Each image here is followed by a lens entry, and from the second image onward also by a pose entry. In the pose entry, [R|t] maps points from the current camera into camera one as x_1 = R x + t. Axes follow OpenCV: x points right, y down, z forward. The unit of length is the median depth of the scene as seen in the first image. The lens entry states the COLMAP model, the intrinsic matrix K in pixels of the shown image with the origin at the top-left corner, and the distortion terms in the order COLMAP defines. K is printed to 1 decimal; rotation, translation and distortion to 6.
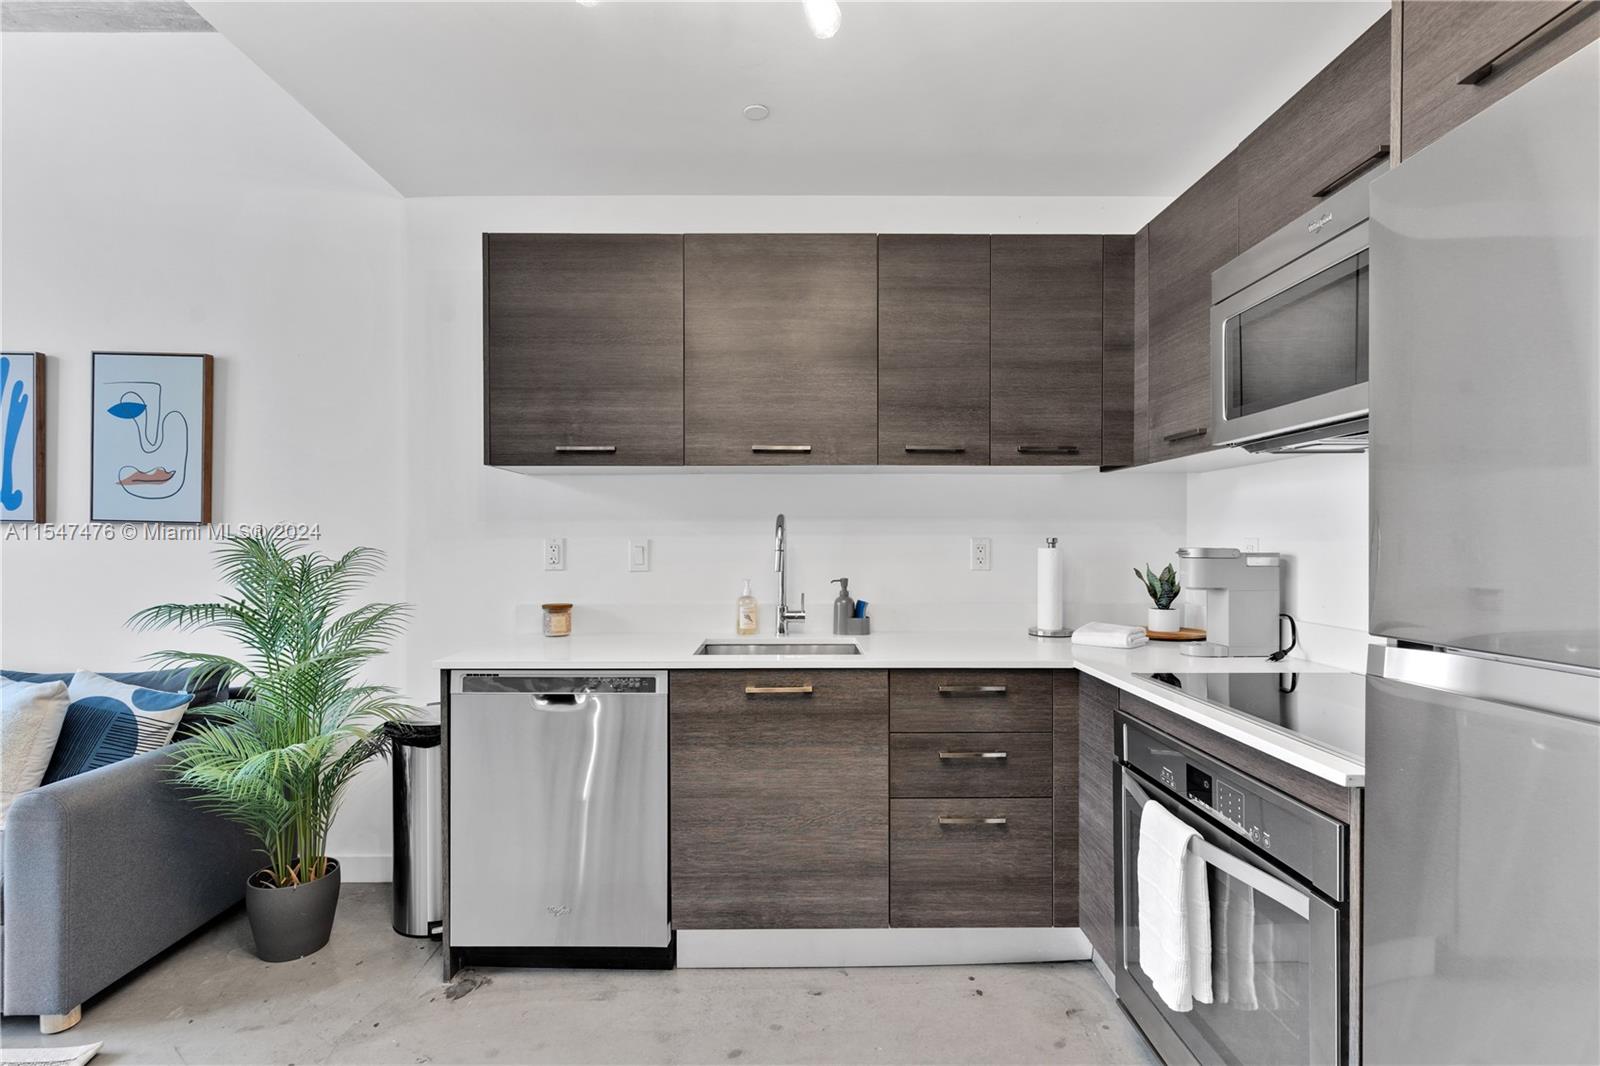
lens RADIAL K [[767.4, 0, 792.4], [0, 767.4, 547.3], [0, 0, 1]] dist [0.002997, -0.000195]
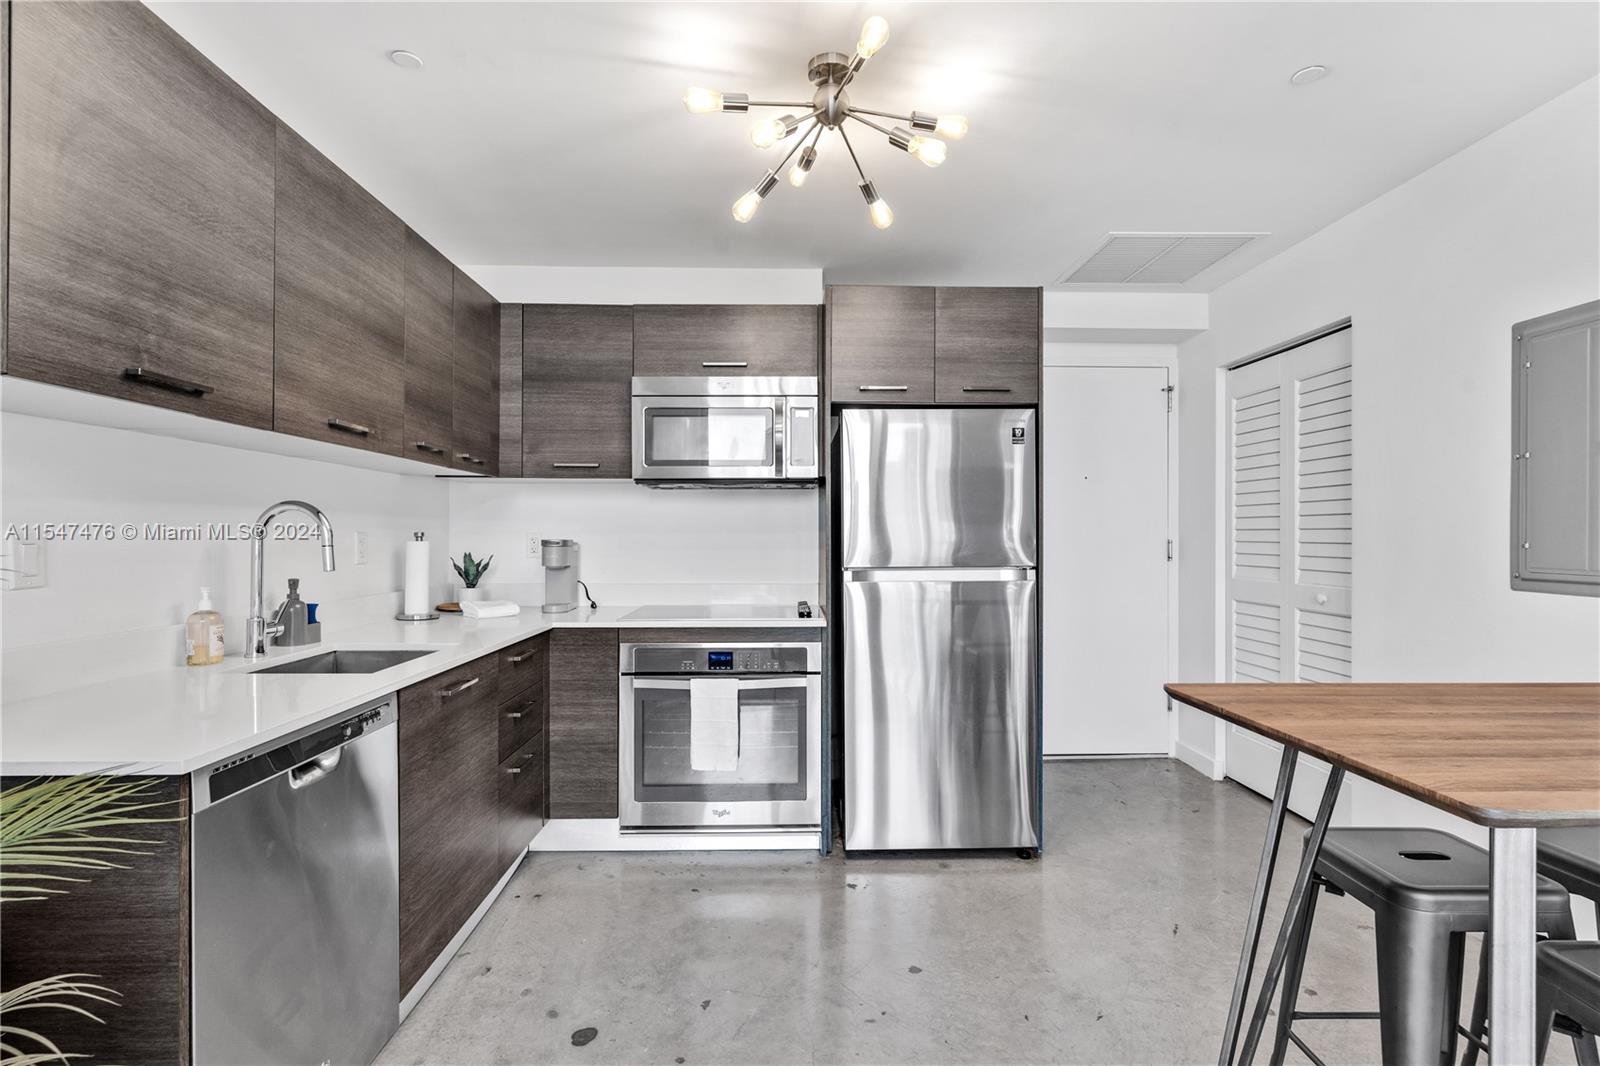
lens RADIAL K [[767.4, 0, 798.4], [0, 767.4, 536.3], [0, 0, 1]] dist [0.002997, -0.000195]
pose [[-0.015780, 0.001211, 0.999875, -0.889815], [0.008808, 0.999961, -0.001072, -0.000452], [-0.999837, 0.008790, -0.015790, 0.517277]]
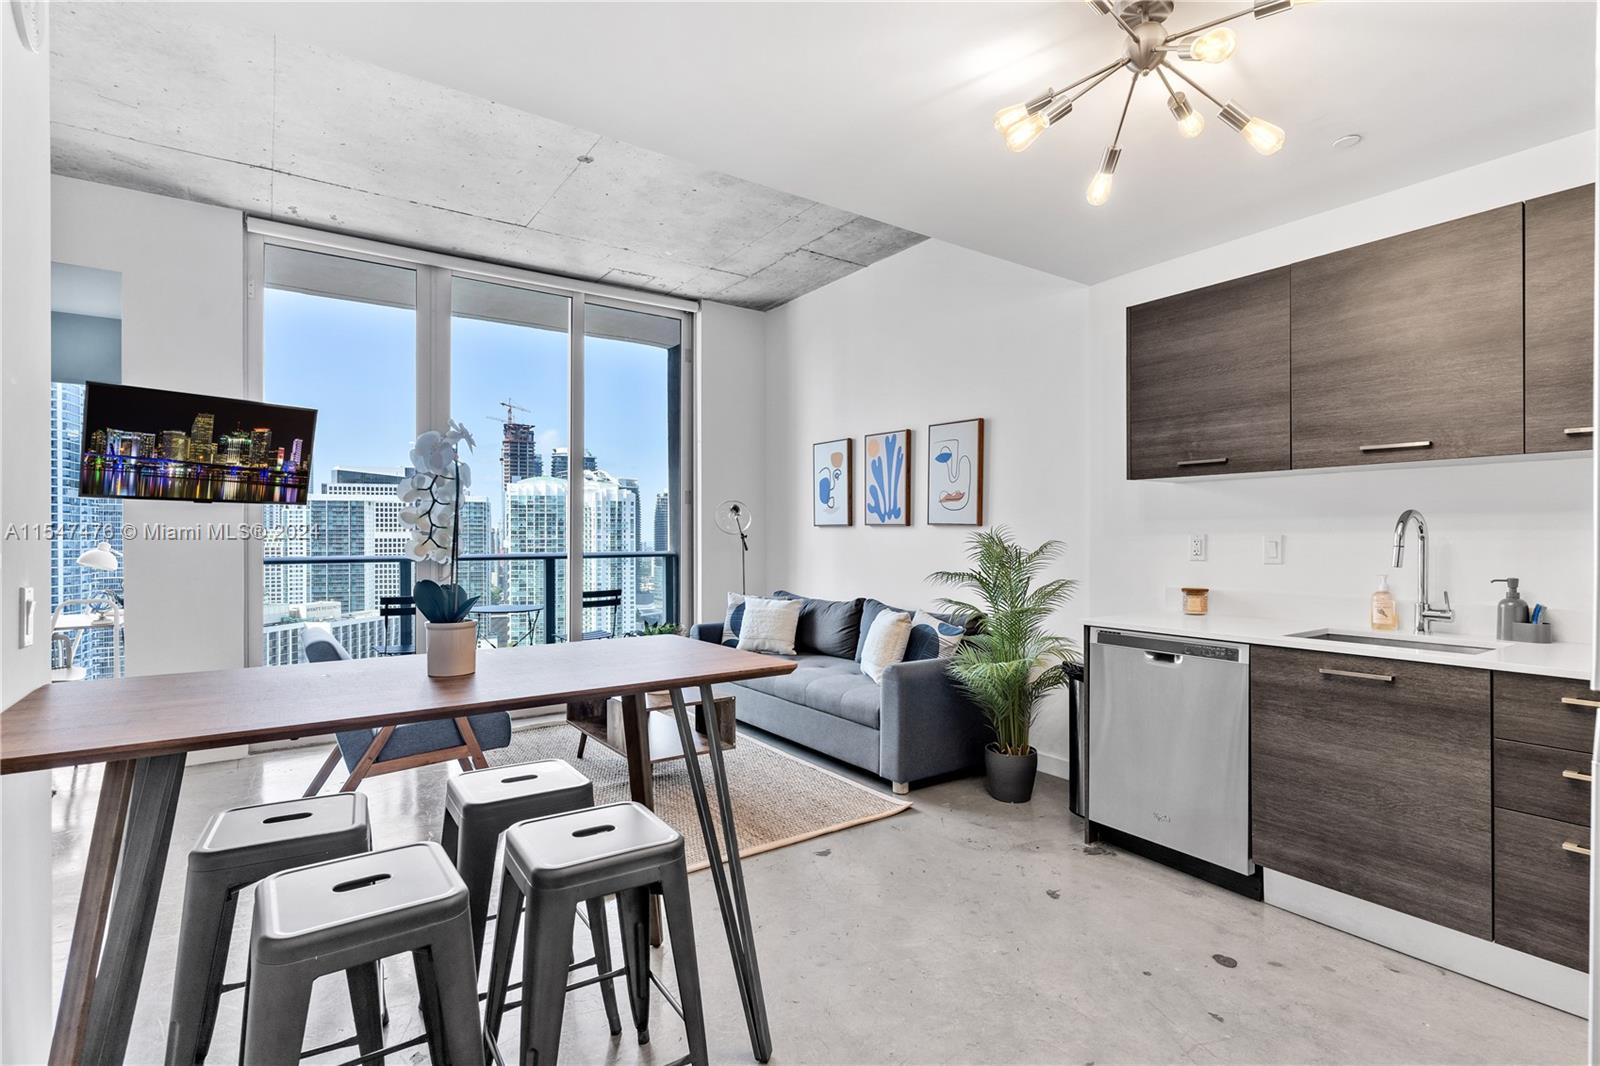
lens RADIAL K [[767.4, 0, 797.8], [0, 767.4, 534.4], [0, 0, 1]] dist [0.002997, -0.000195]
pose [[0.565186, -0.000388, -0.824963, 0.383162], [-0.008040, 0.999950, -0.005978, 0.000994], [0.824924, 0.010012, 0.565155, -0.233042]]
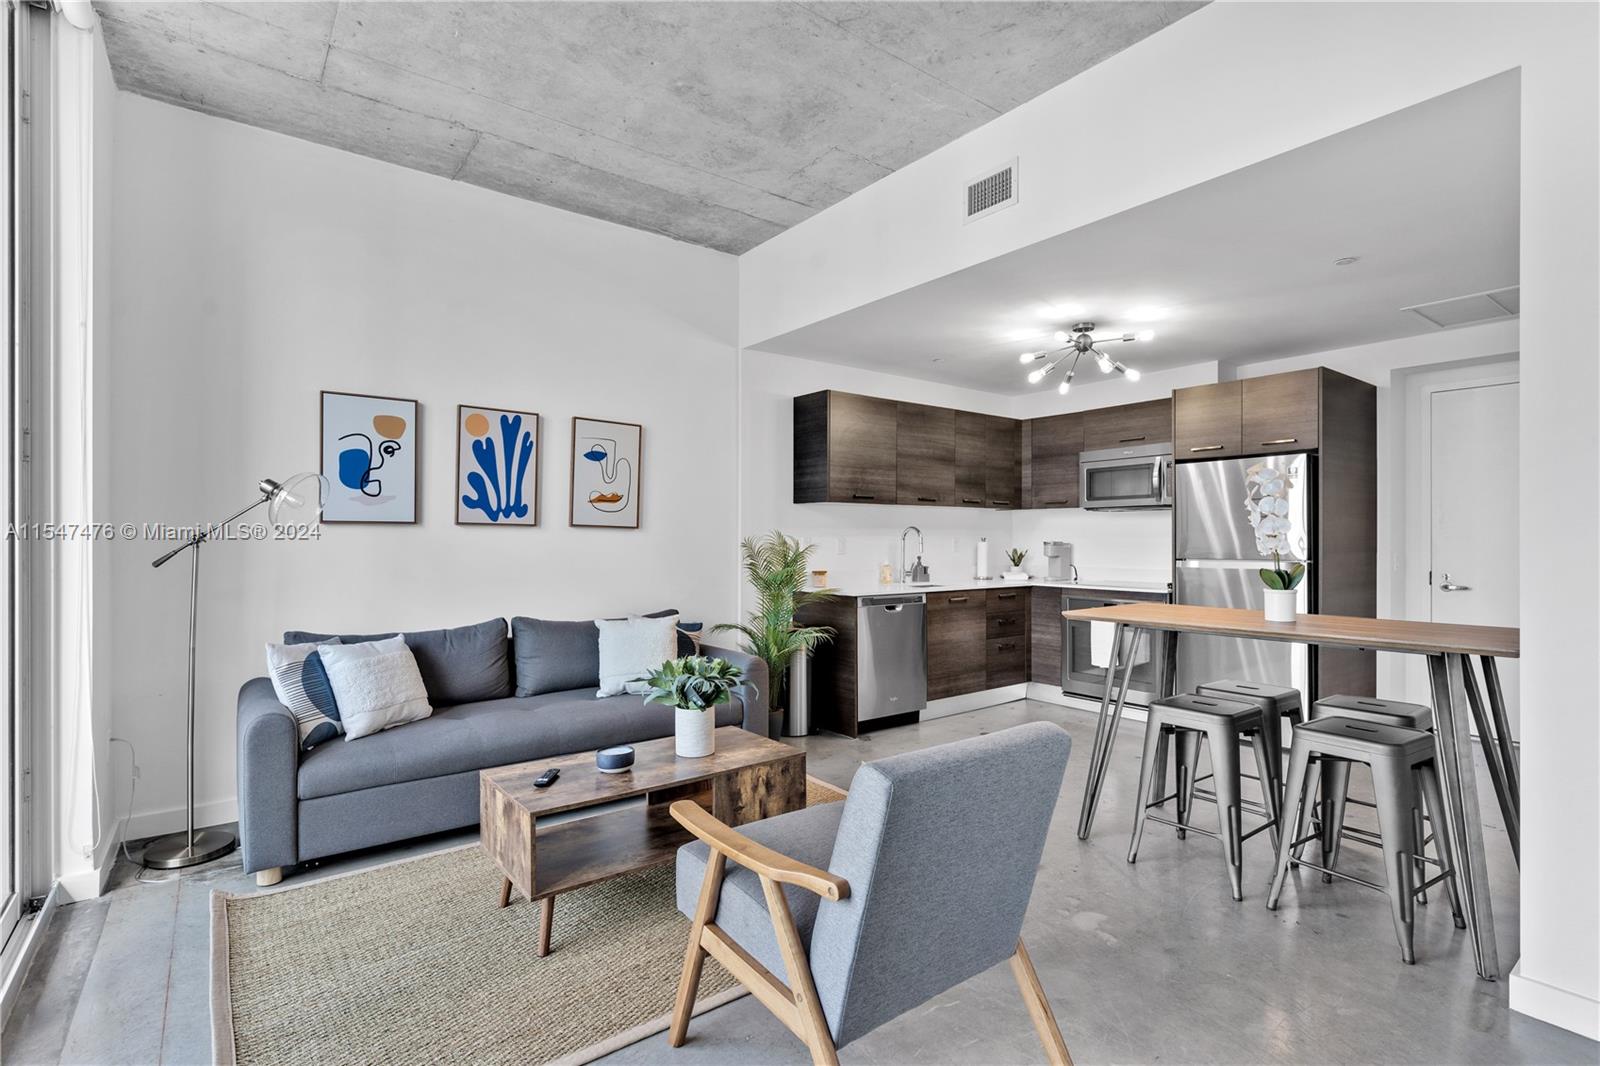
lens RADIAL K [[767.4, 0, 801.7], [0, 767.4, 536.8], [0, 0, 1]] dist [0.002997, -0.000195]
pose [[0.793207, 0.003226, 0.608944, -1.721353], [0.004225, 0.999933, -0.010802, 0.008755], [-0.608938, 0.011141, 0.793140, -0.592237]]
